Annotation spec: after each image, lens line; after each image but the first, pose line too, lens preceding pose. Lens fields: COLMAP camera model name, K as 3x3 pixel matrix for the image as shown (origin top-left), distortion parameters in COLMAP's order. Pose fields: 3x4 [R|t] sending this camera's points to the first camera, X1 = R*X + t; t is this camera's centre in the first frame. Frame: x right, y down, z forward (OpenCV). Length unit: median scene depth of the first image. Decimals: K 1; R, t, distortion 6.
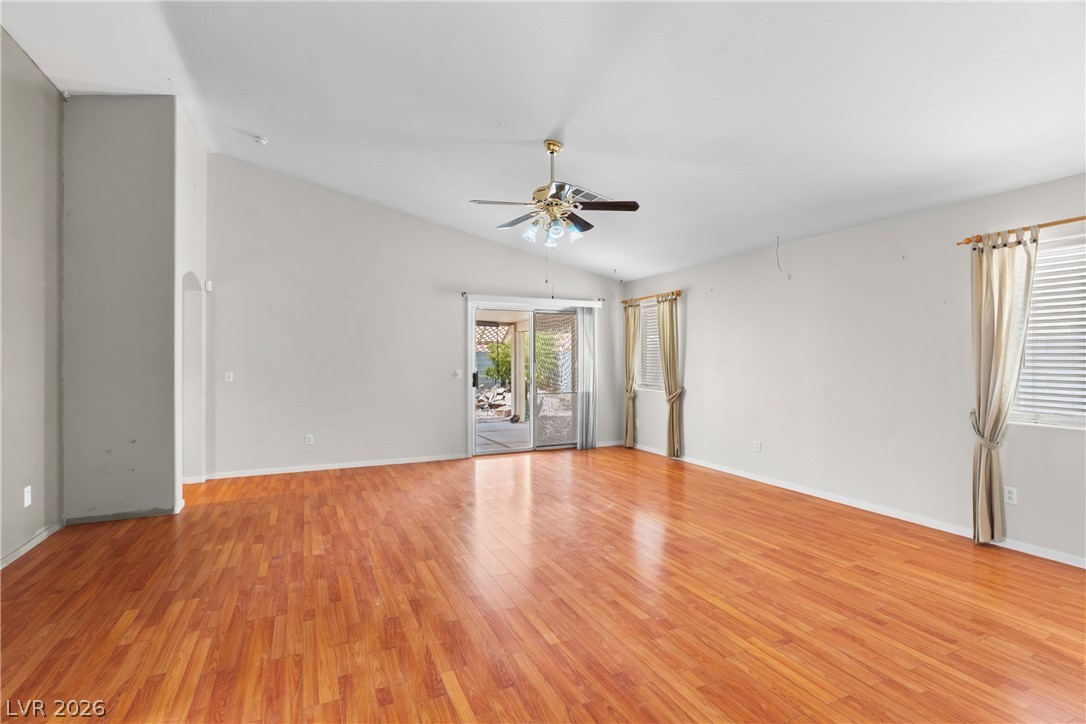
lens RADIAL K [[512.8, 0, 543.4], [0, 512.8, 359.1], [0, 0, 1]] dist [0.001467, 0.001778]
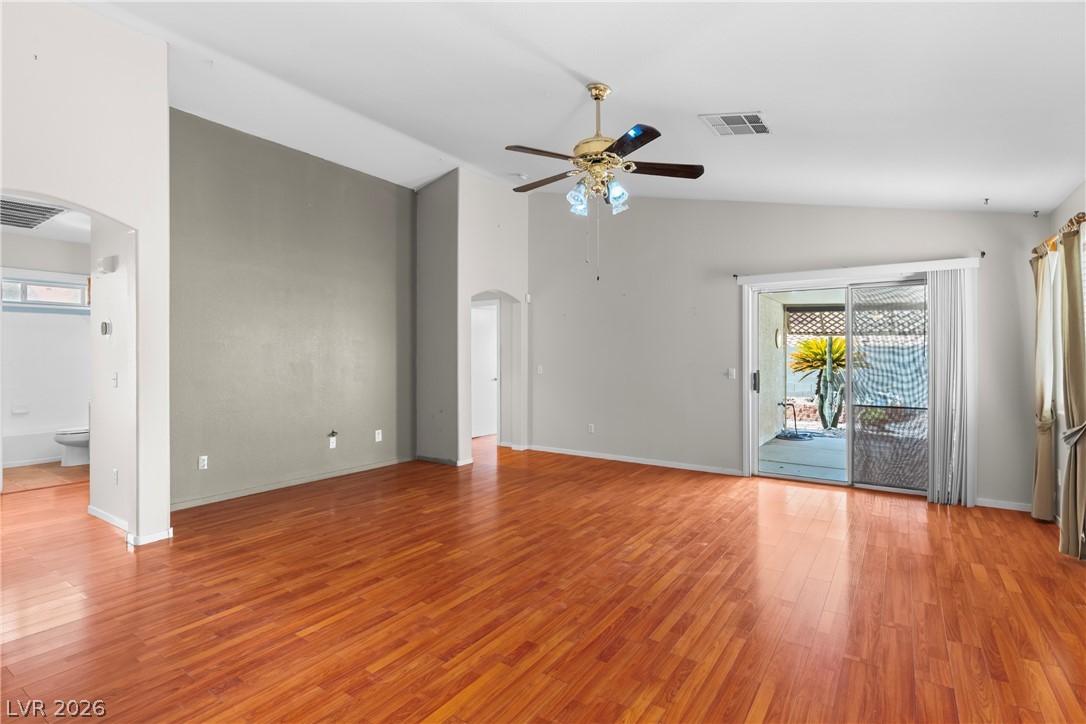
lens RADIAL K [[512.8, 0, 543.4], [0, 512.8, 359.1], [0, 0, 1]] dist [0.001467, 0.001778]
pose [[0.522295, 0.004309, -0.852754, 0.850704], [0.002025, 0.999978, 0.006293, -0.000199], [0.852763, -0.005014, 0.522275, 0.657619]]
